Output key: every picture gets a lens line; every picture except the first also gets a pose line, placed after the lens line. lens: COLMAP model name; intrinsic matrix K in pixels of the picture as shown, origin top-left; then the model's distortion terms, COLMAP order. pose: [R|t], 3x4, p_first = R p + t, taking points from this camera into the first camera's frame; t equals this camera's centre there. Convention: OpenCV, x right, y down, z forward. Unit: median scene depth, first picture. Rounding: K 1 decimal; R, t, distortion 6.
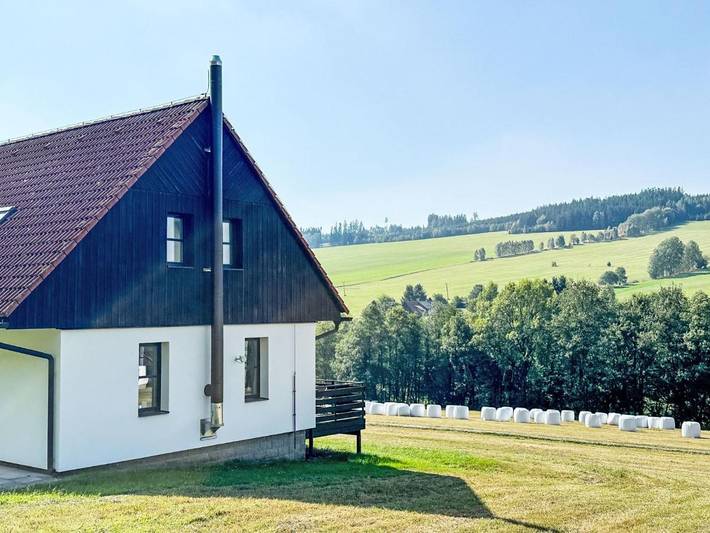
lens RADIAL K [[842.5, 0, 355.0], [0, 842.5, 266.5], [0, 0, 1]] dist [-0.004426, -0.001163]
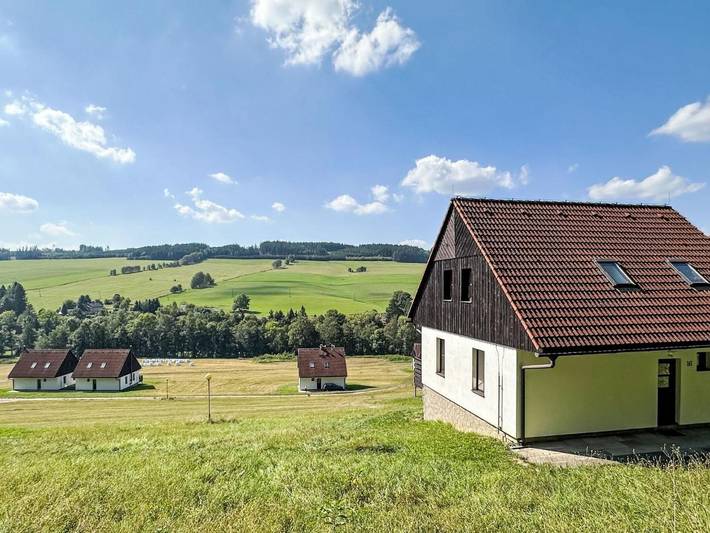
lens RADIAL K [[426.5, 0, 355.0], [0, 426.5, 266.5], [0, 0, 1]] dist [0.001626, 0.000069]
pose [[0.770784, 0.005656, 0.637072, -0.070163], [-0.029240, 0.999221, 0.026506, -0.074133], [-0.636425, -0.039059, 0.770349, -0.239429]]
